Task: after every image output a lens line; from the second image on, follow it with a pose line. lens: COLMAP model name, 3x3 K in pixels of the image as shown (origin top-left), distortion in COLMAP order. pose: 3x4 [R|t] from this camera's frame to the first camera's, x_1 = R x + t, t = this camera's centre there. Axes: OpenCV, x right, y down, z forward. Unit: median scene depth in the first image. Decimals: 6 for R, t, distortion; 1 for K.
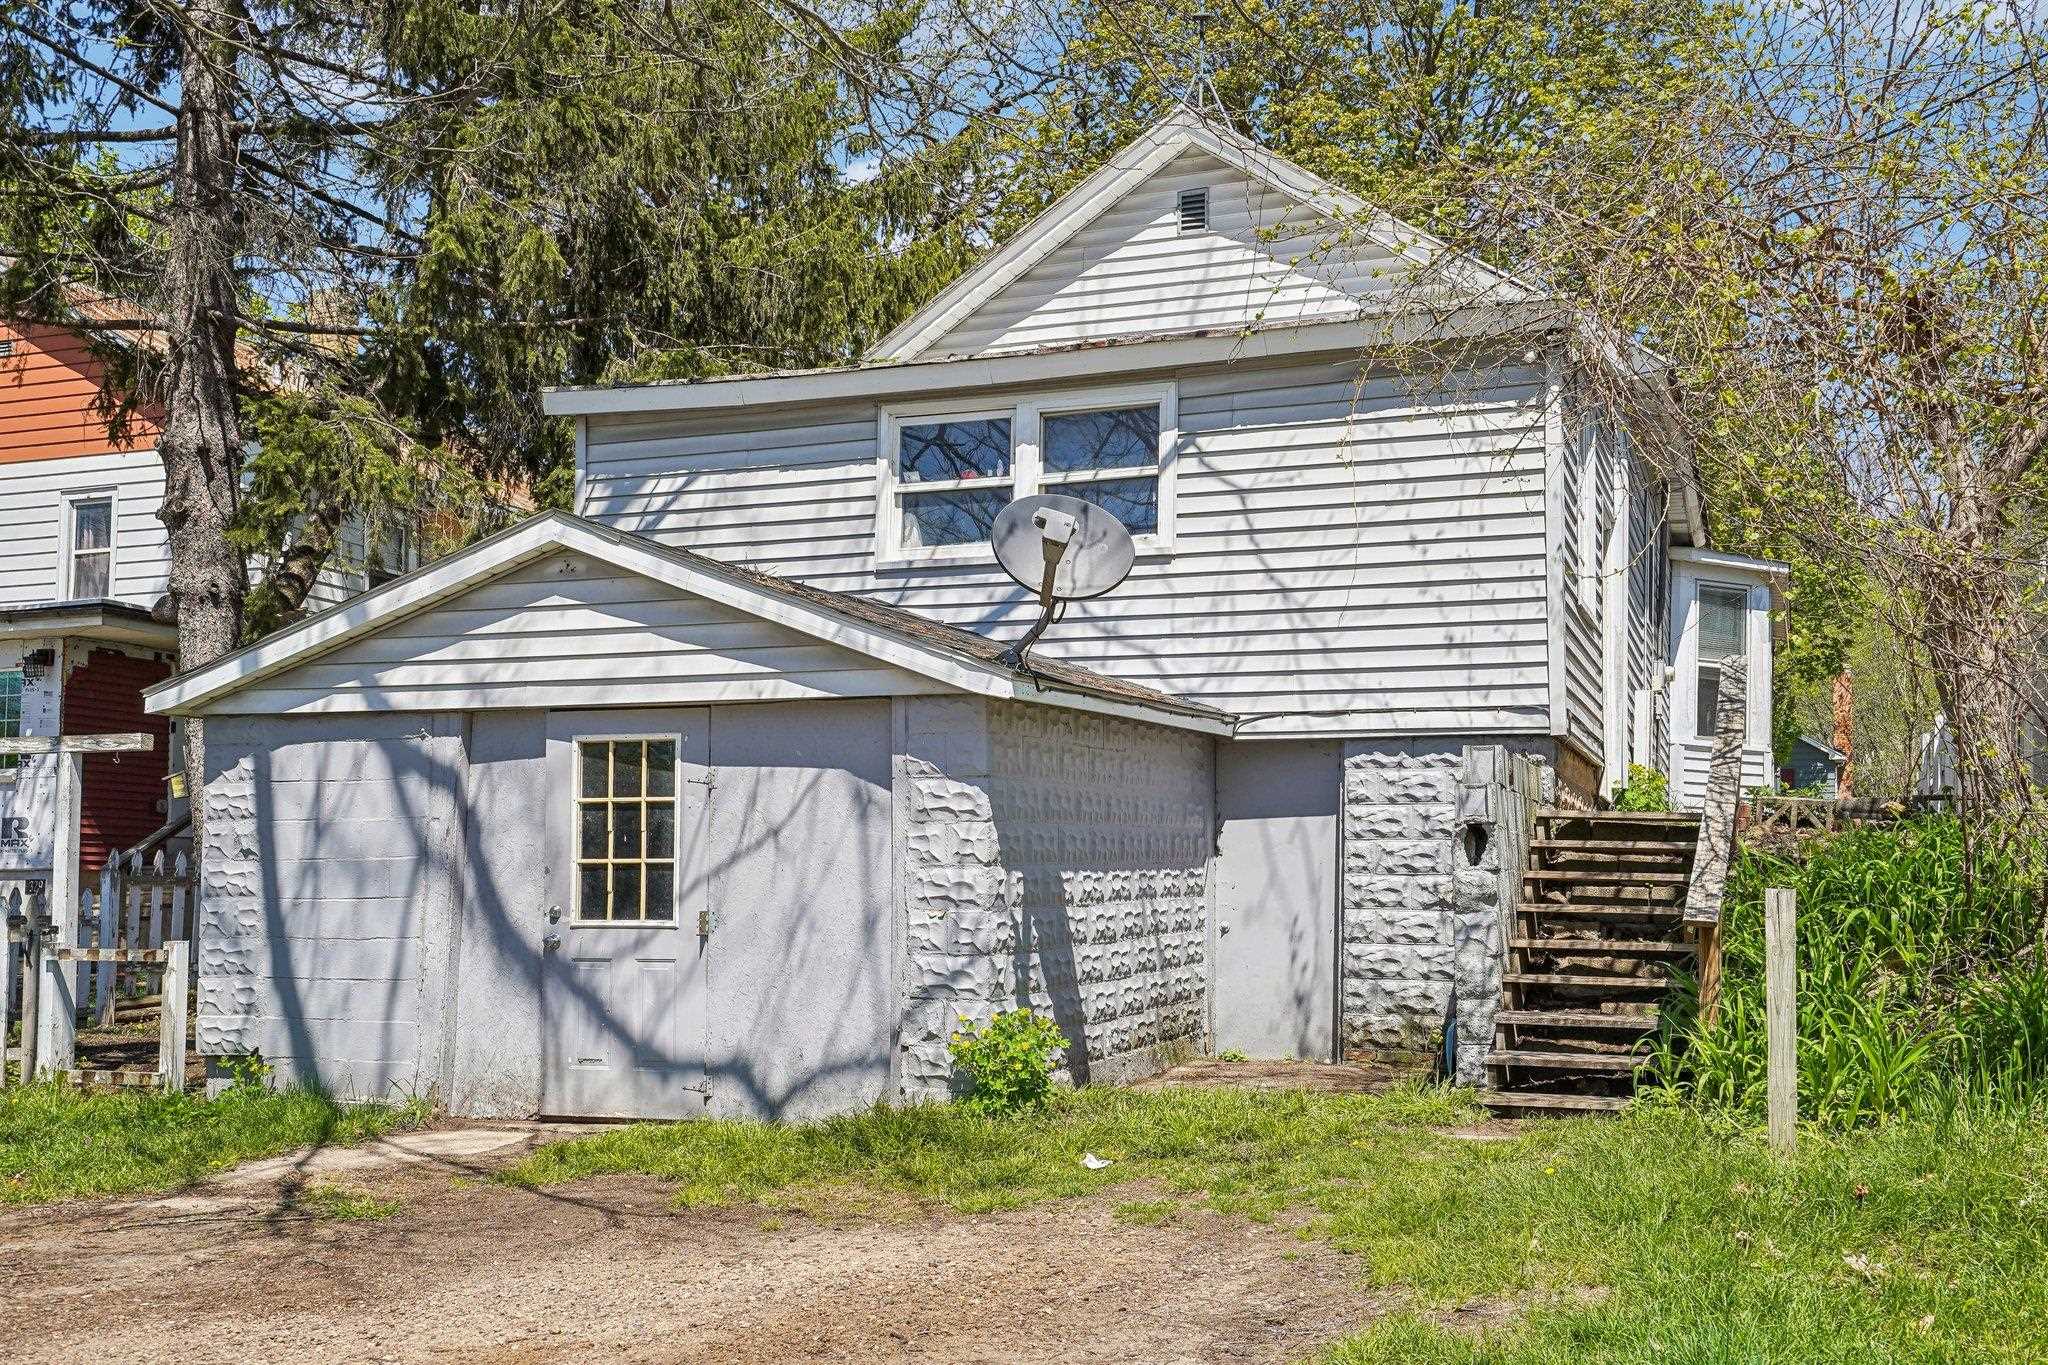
lens RADIAL K [[2241.2, 0, 1027.0], [0, 2241.2, 593.7], [0, 0, 1]] dist [0.015251, 0.028147]
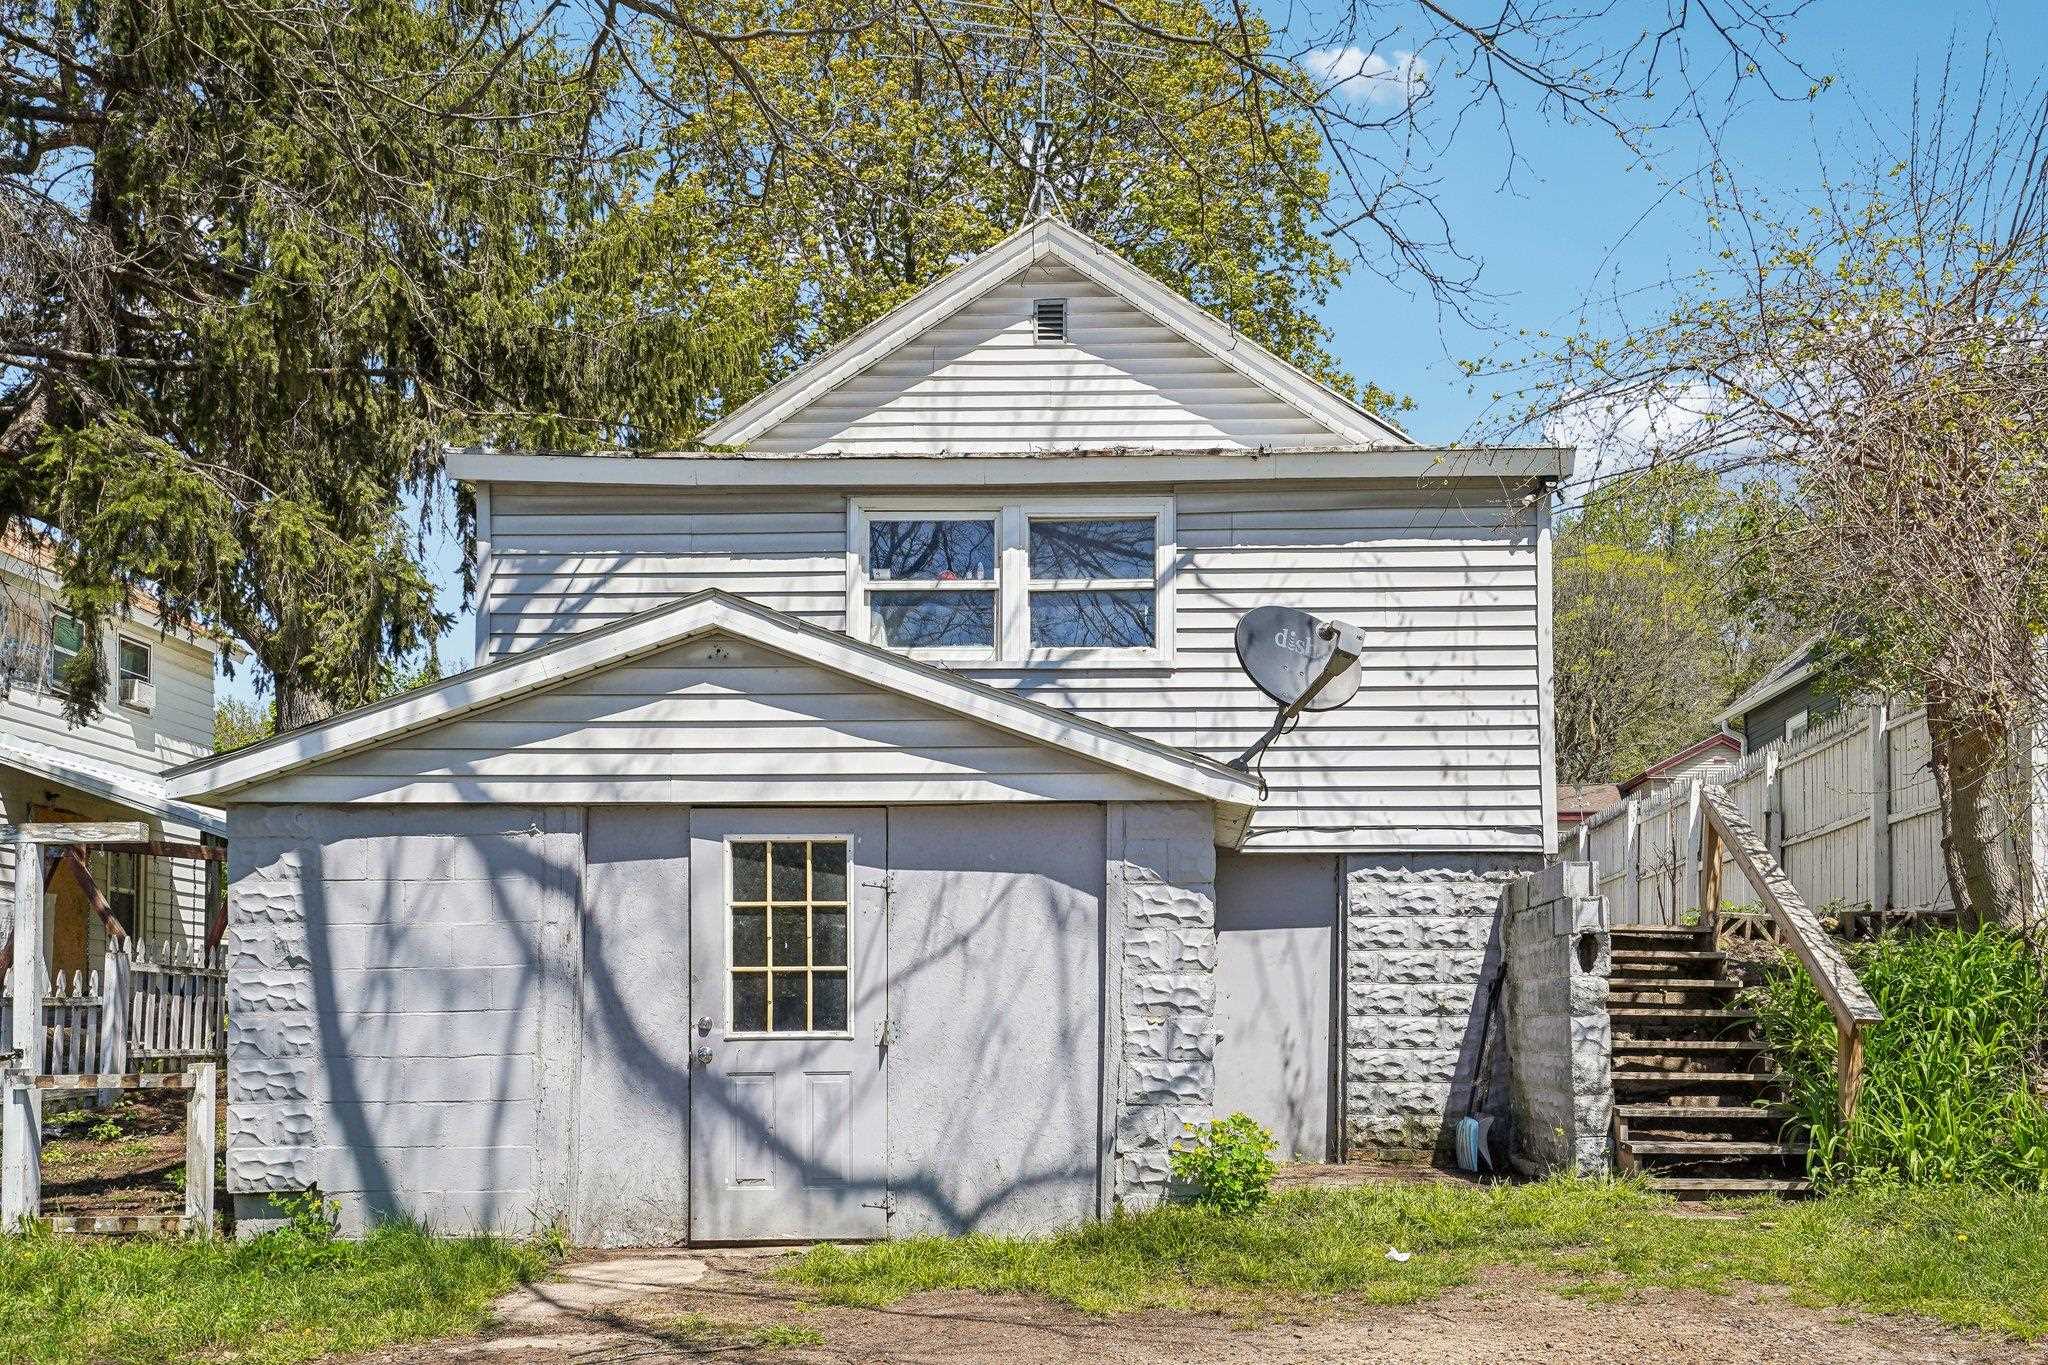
lens RADIAL K [[2282.2, 0, 1169.4], [0, 2282.2, 784.0], [0, 0, 1]] dist [0.029348, 0.022342]
pose [[0.929658, 0.028899, 0.367290, -0.370955], [-0.040345, 0.998909, 0.023524, 0.012221], [-0.366209, -0.036688, 0.929809, 0.051282]]
